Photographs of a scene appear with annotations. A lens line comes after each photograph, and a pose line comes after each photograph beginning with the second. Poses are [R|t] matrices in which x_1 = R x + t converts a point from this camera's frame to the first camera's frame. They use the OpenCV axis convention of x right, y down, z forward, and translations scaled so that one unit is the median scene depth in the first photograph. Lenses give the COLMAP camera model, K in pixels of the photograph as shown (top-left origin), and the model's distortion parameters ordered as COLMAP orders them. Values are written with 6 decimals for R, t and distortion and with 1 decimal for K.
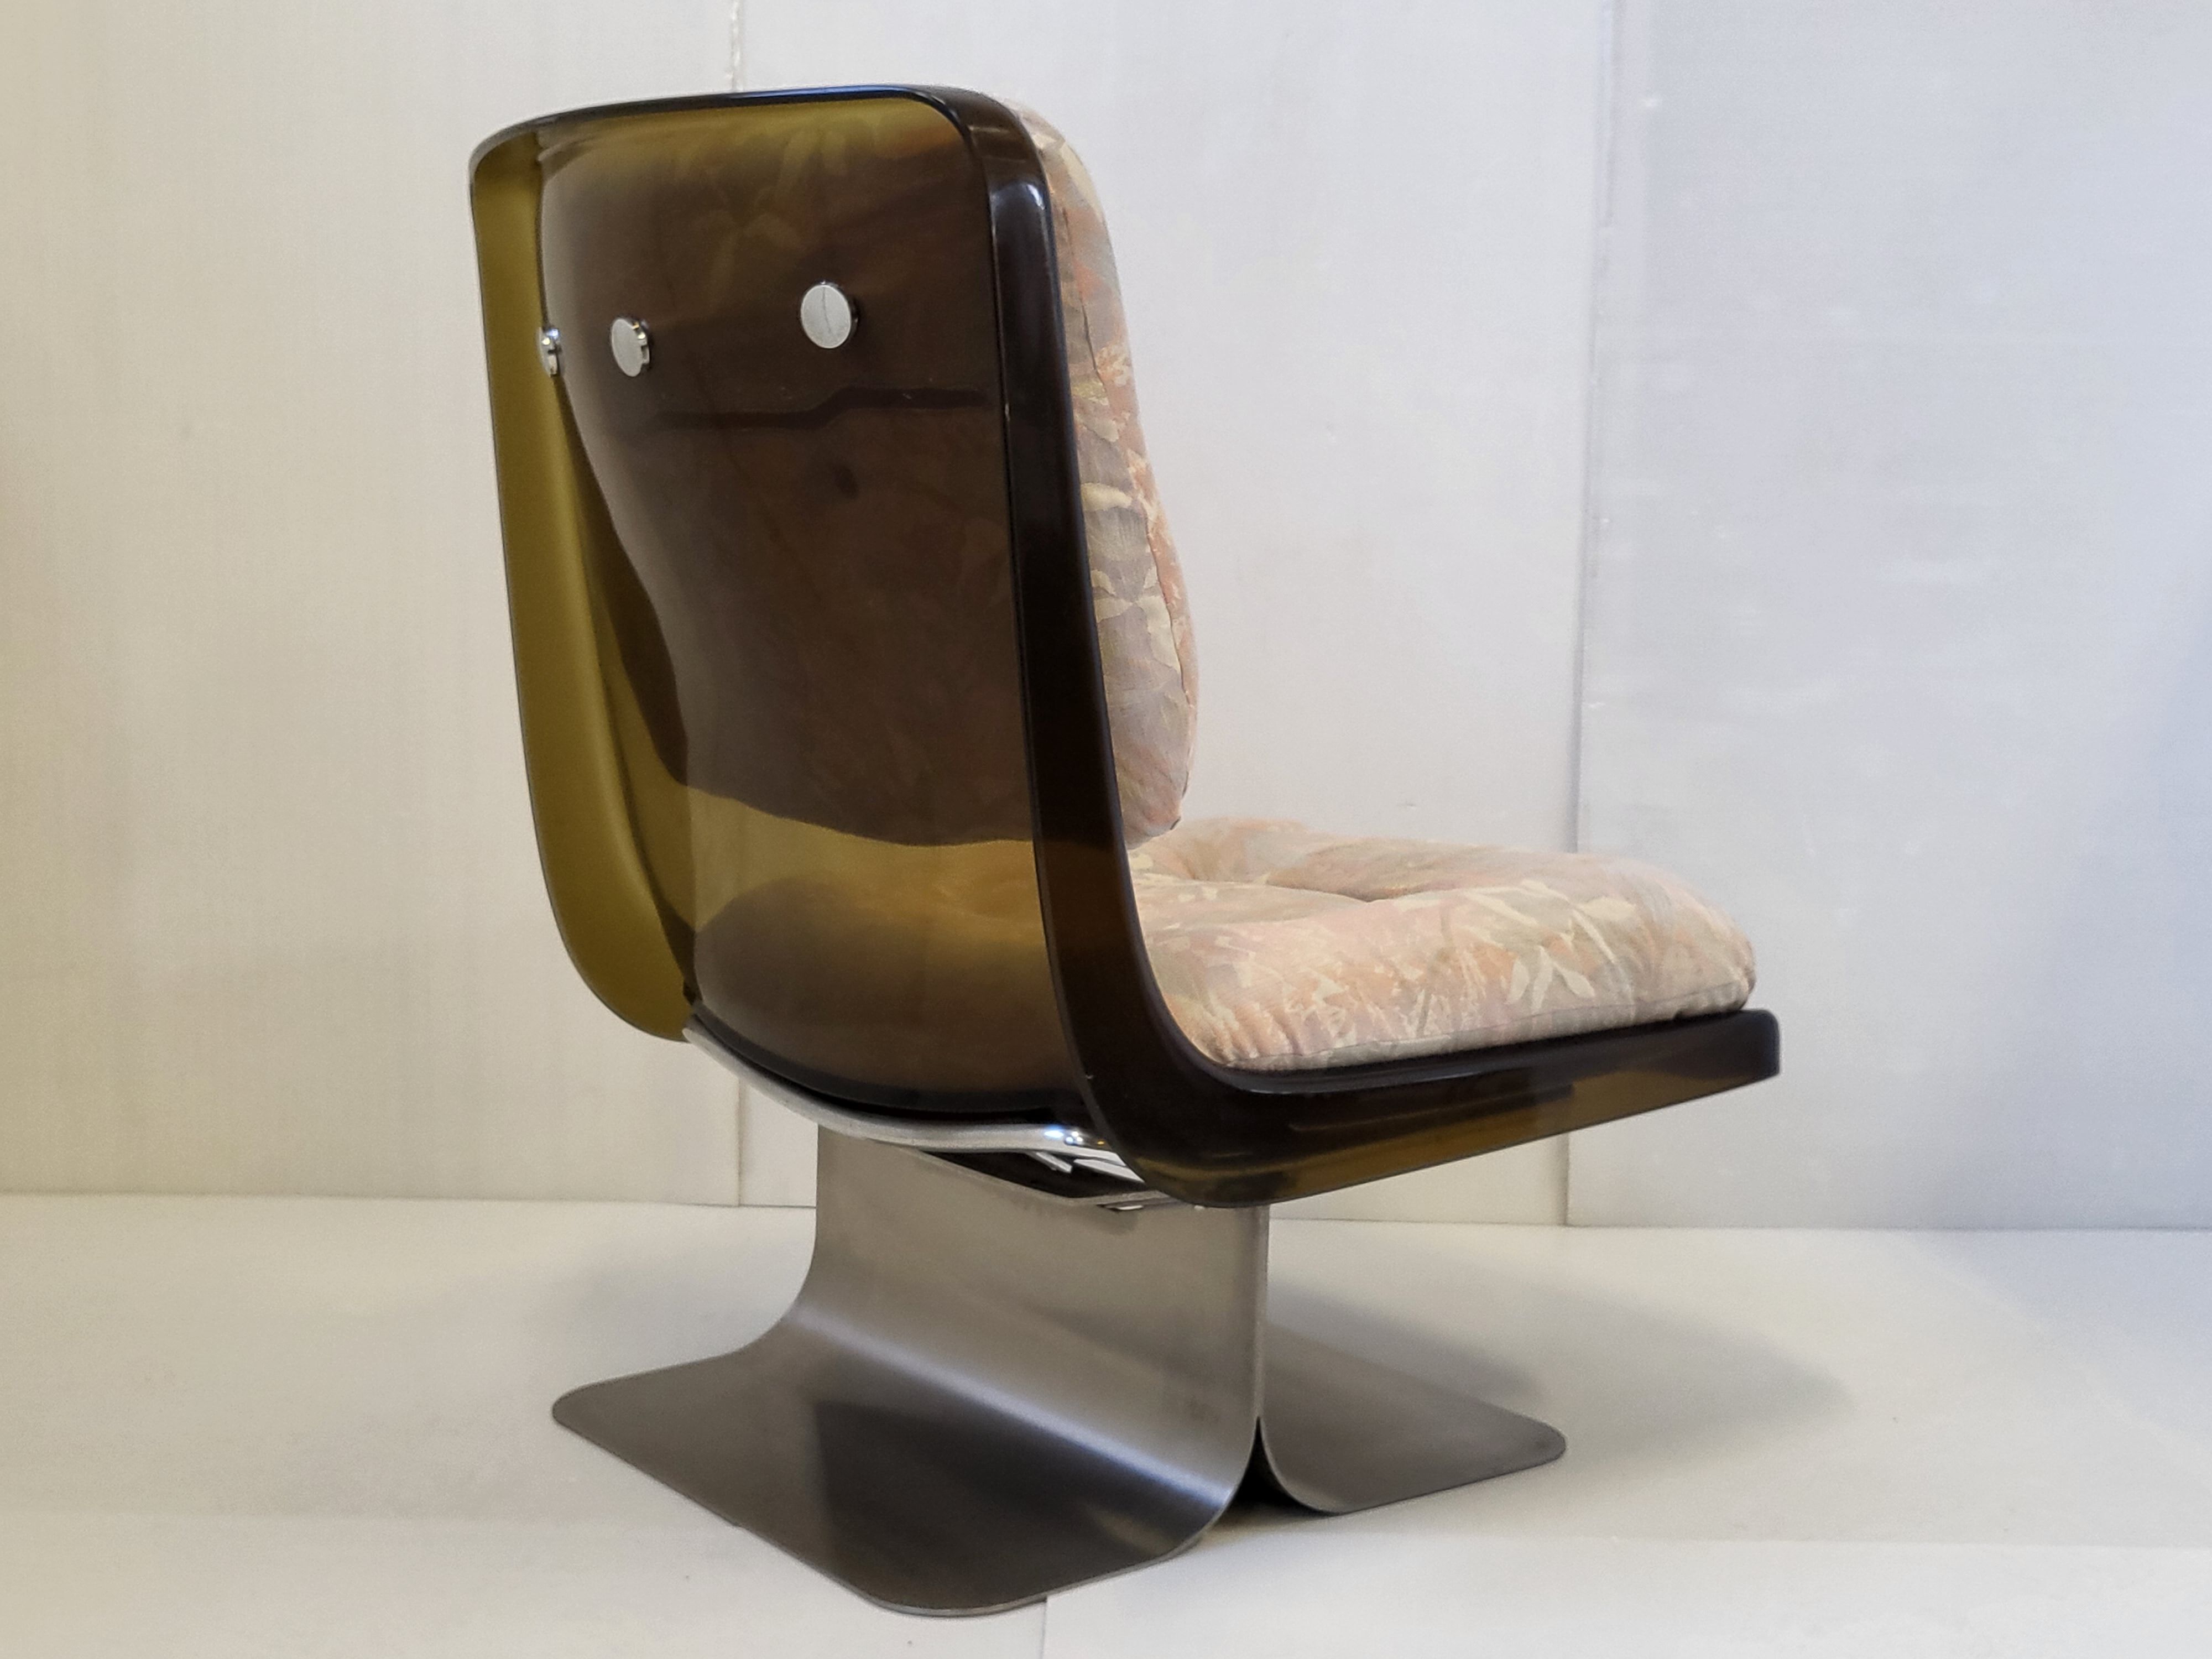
lens RADIAL K [[2844.7, 0, 1106.0], [0, 2844.7, 829.5], [0, 0, 1]] dist [0.165091, -1.002475]
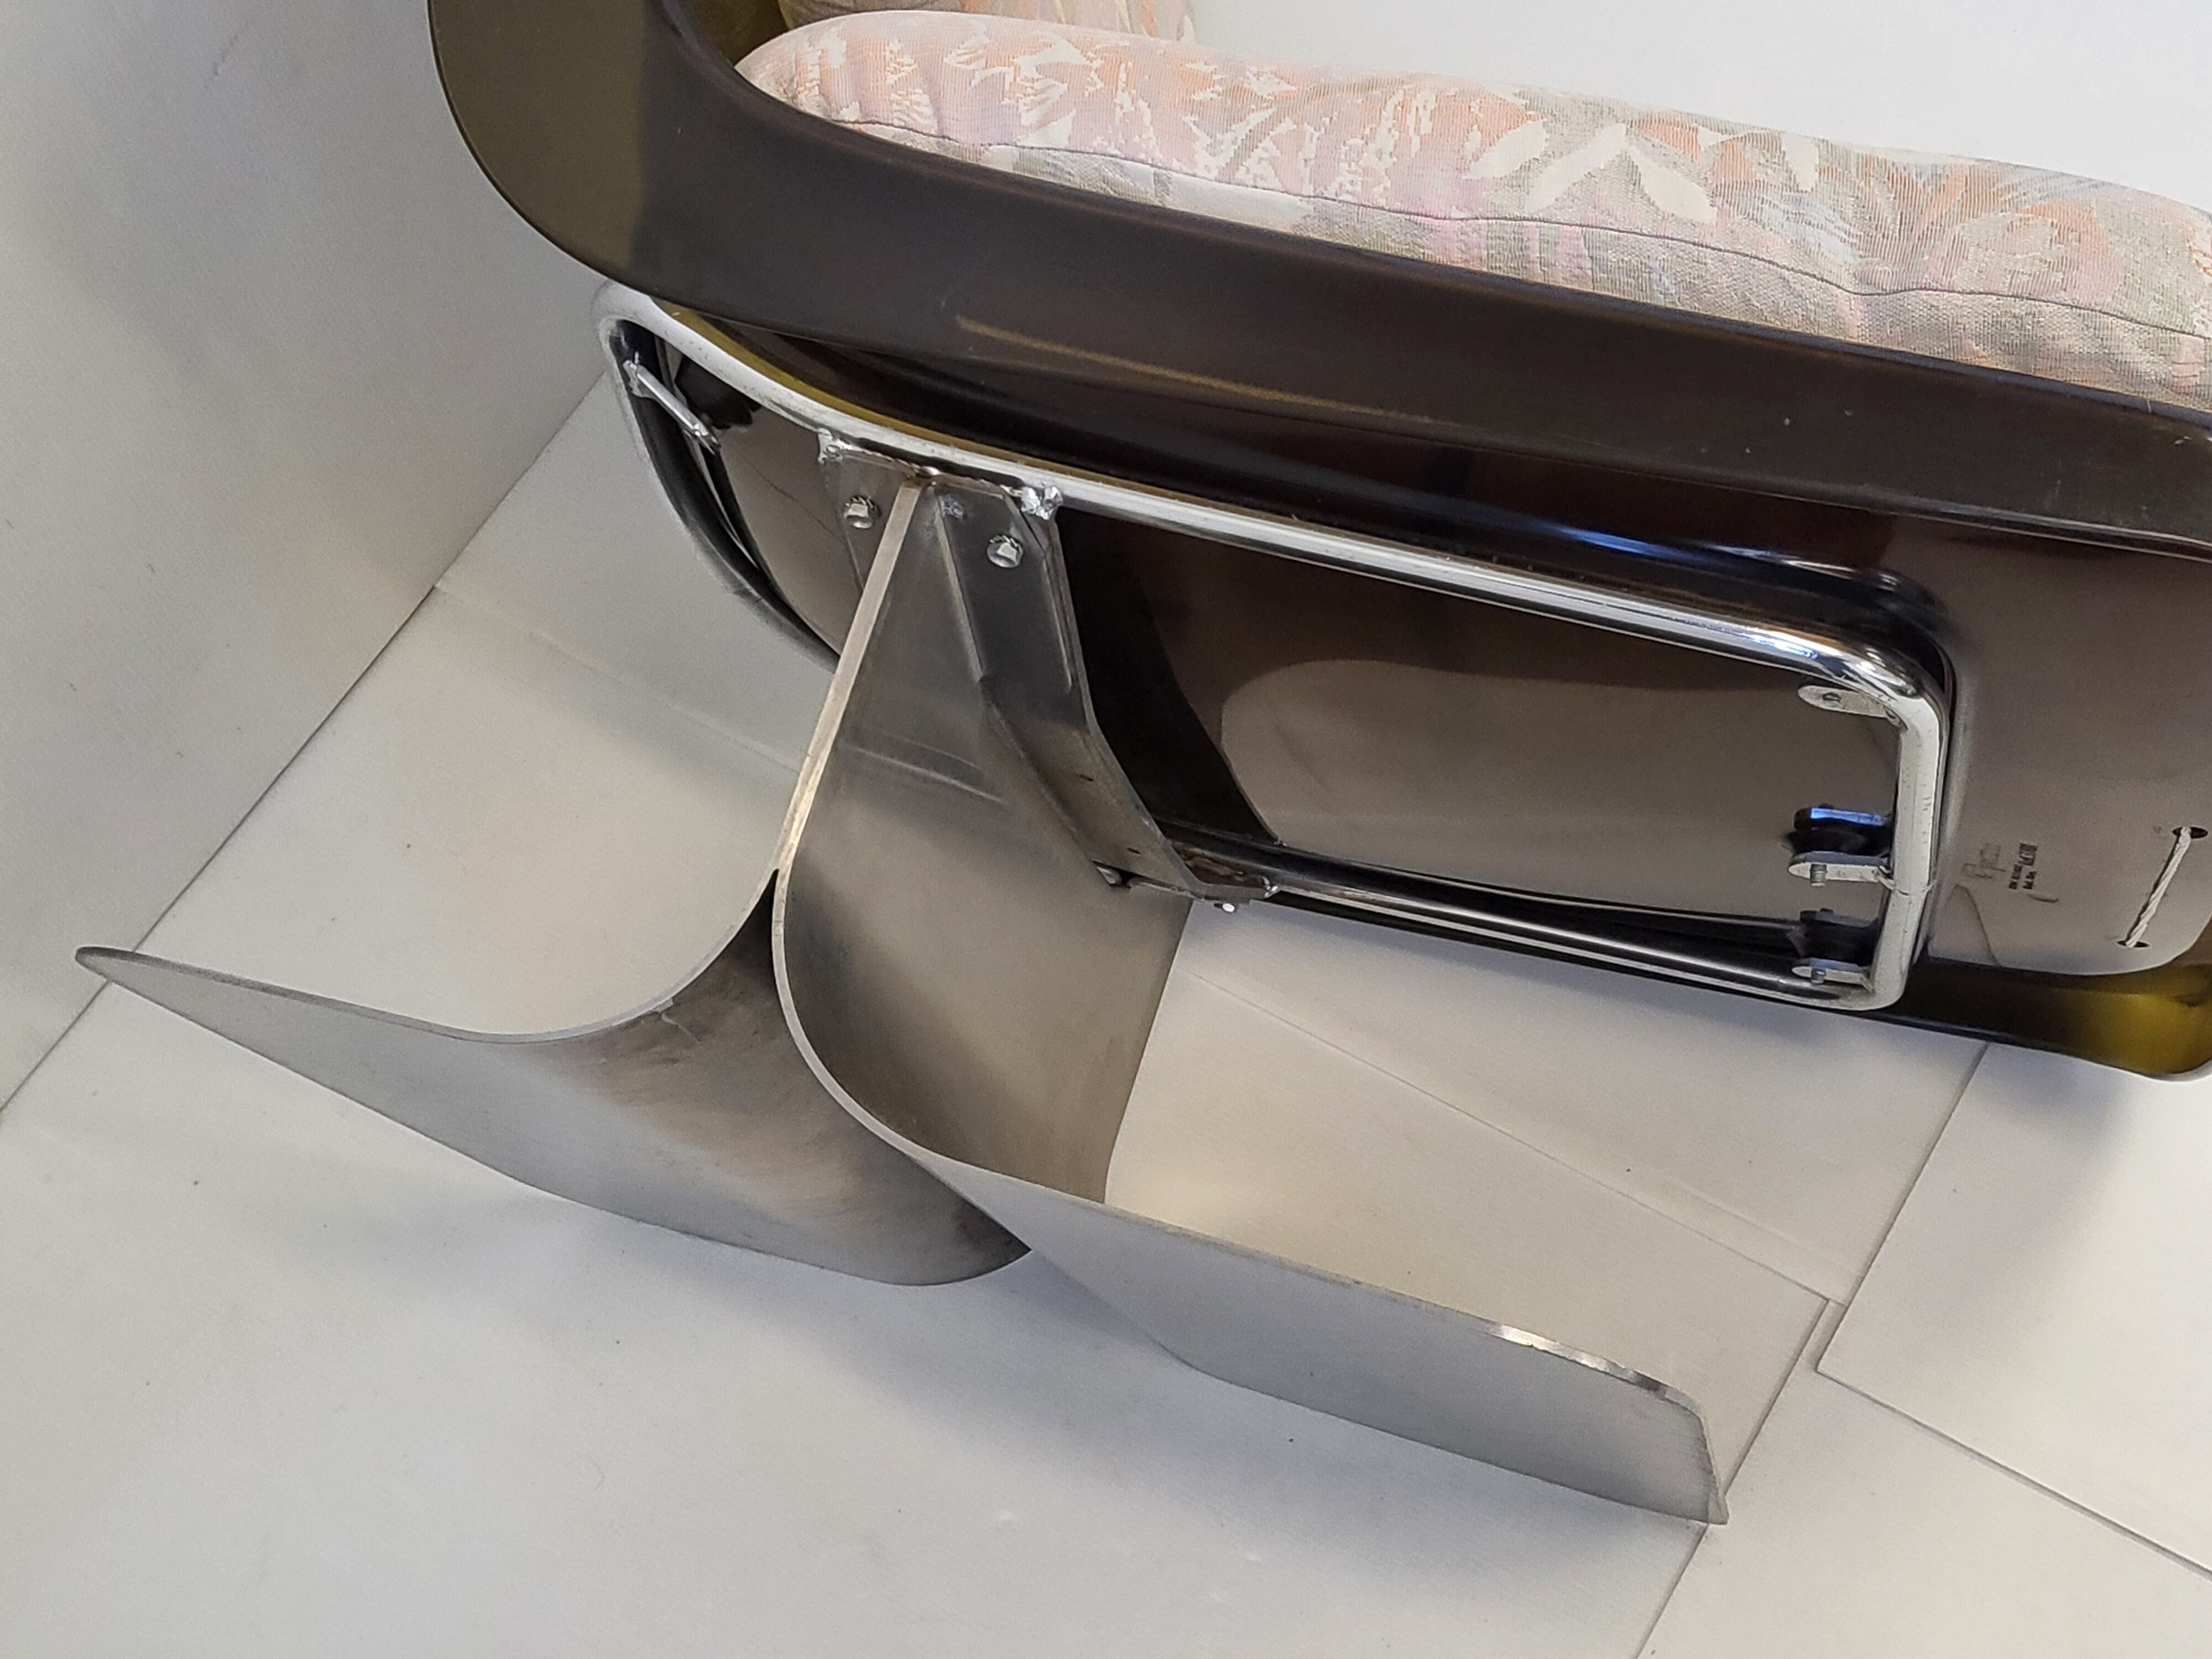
lens RADIAL K [[2844.7, 0, 1106.0], [0, 2844.7, 829.5], [0, 0, 1]] dist [0.165091, -1.002475]
pose [[0.639212, 0.026837, -0.768562, 0.489924], [-0.354691, 0.897034, -0.263673, 0.317588], [0.682350, 0.441145, 0.582914, 0.747101]]
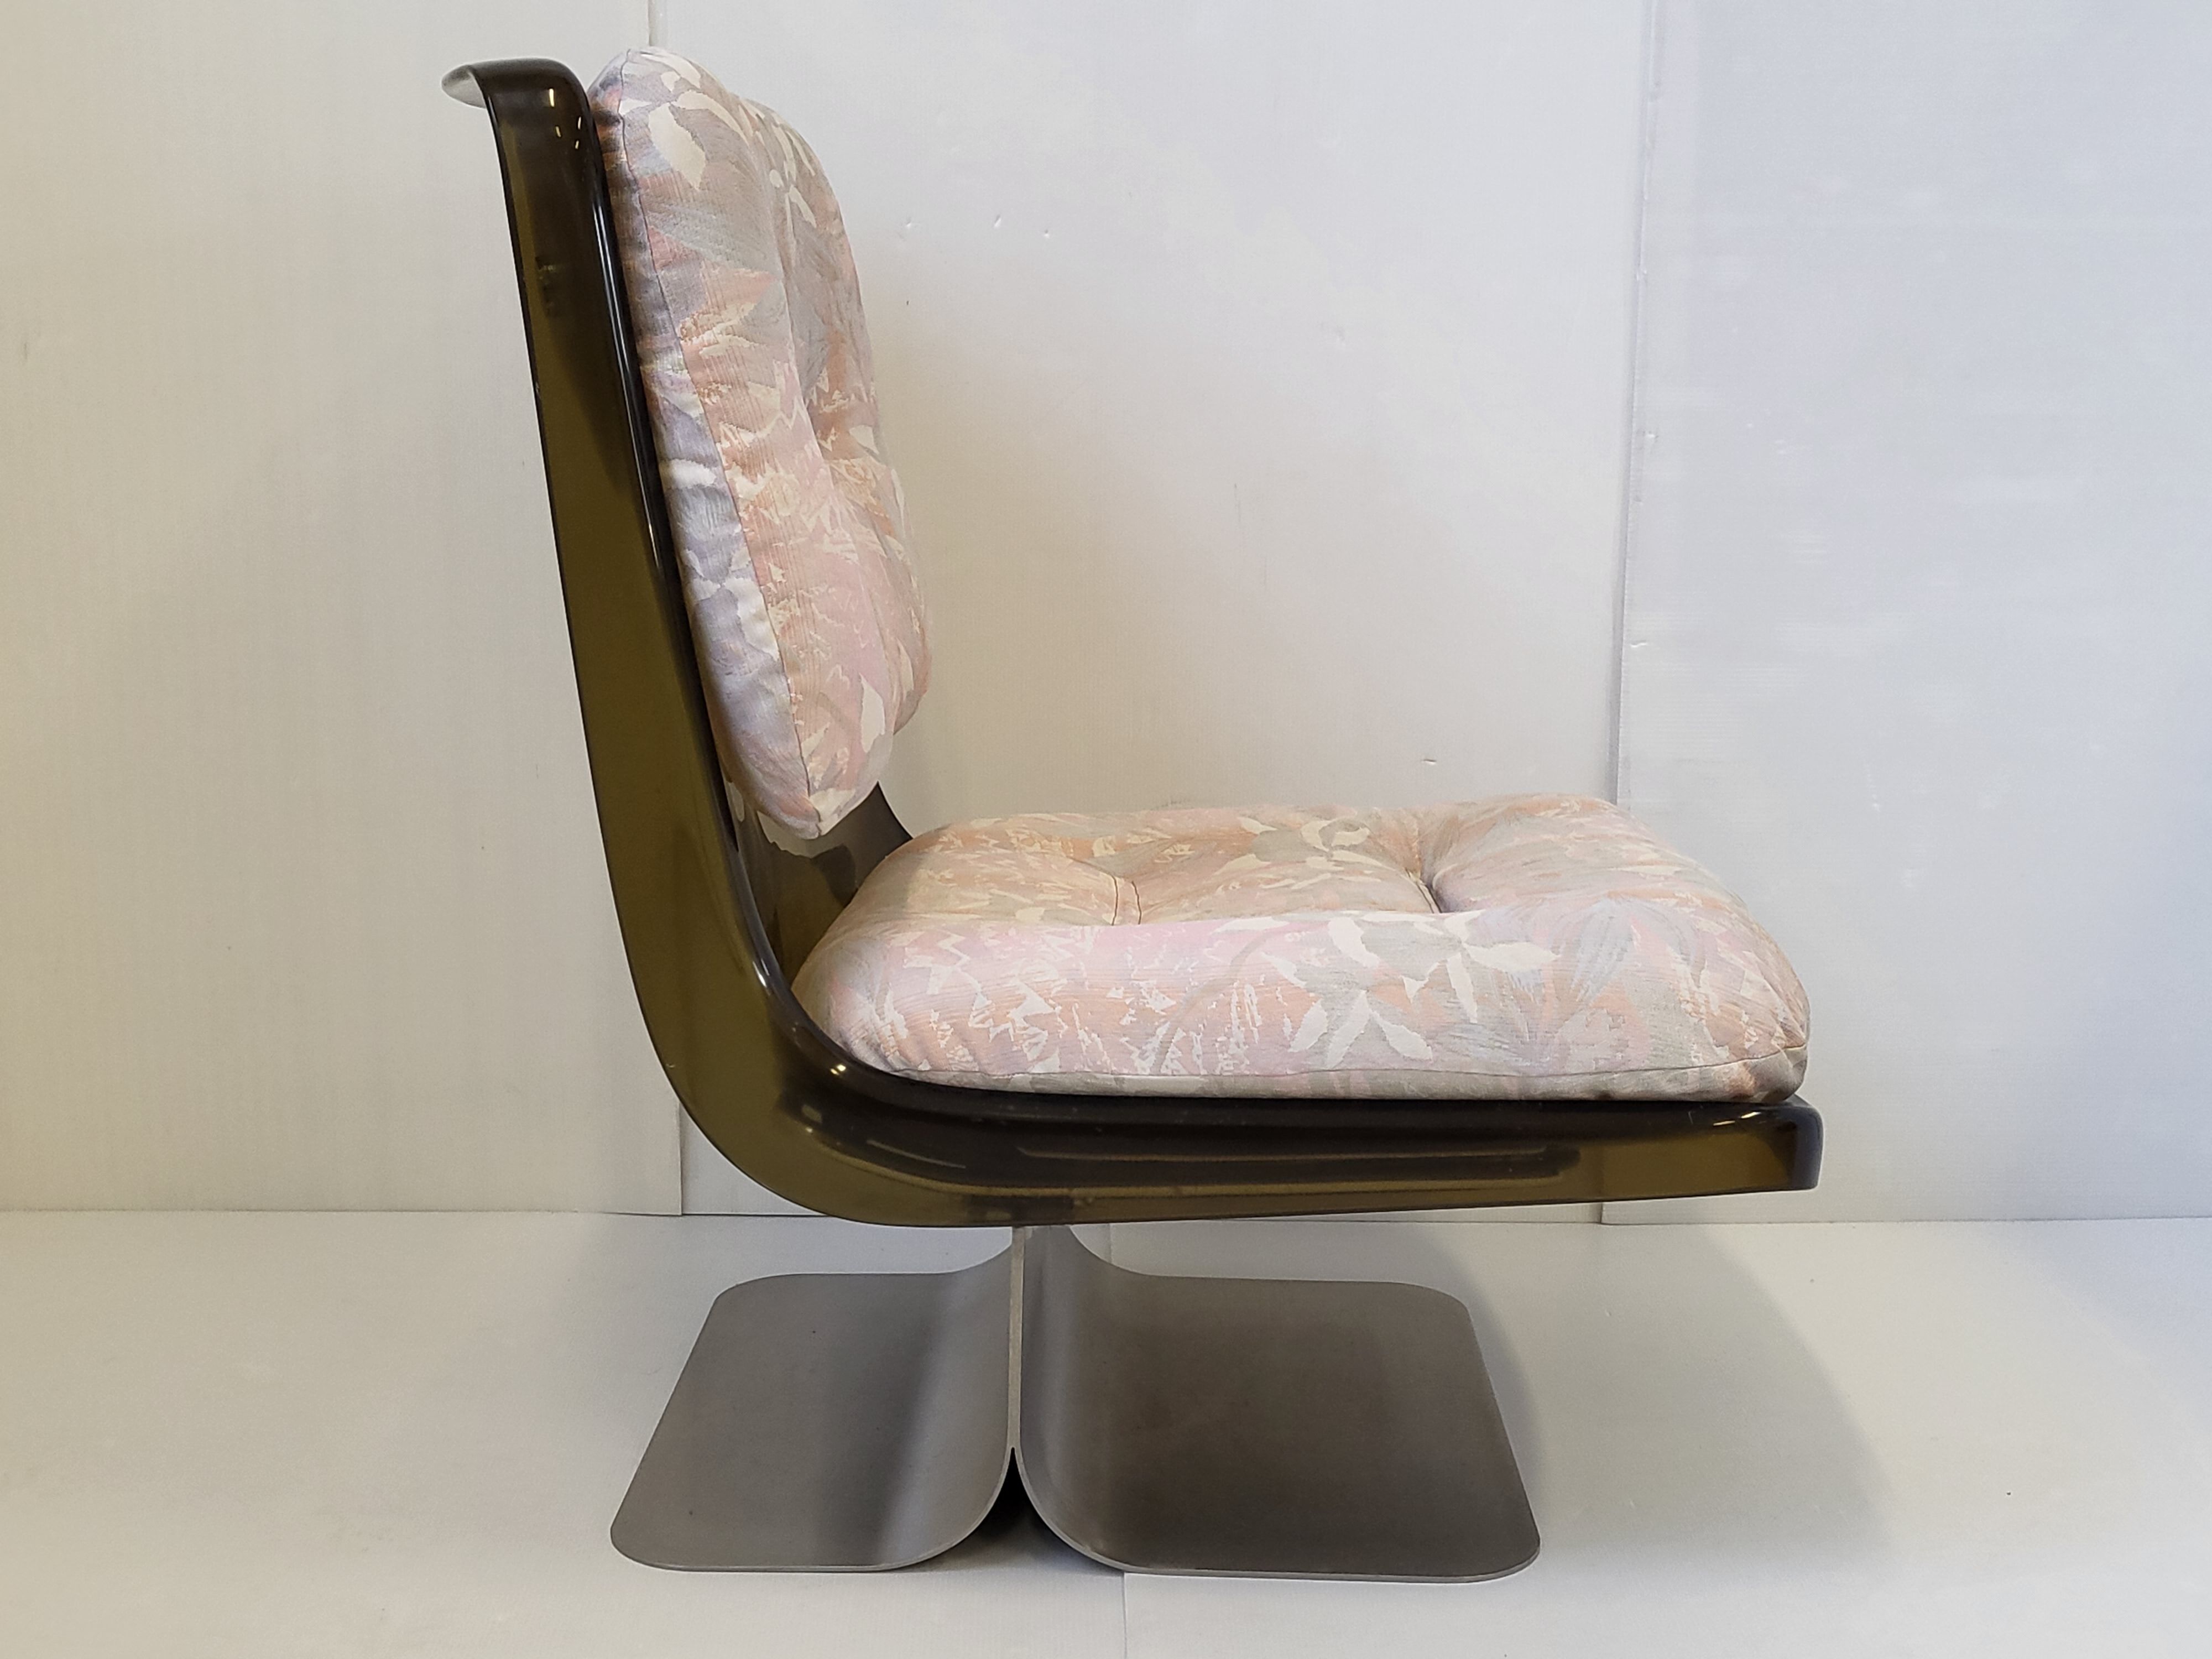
lens RADIAL K [[2844.7, 0, 1106.0], [0, 2844.7, 829.5], [0, 0, 1]] dist [0.165091, -1.002475]
pose [[0.745380, 0.105828, -0.658186, 0.677842], [-0.051986, 0.993540, 0.100876, -0.092144], [0.664609, -0.040974, 0.746067, 0.333619]]
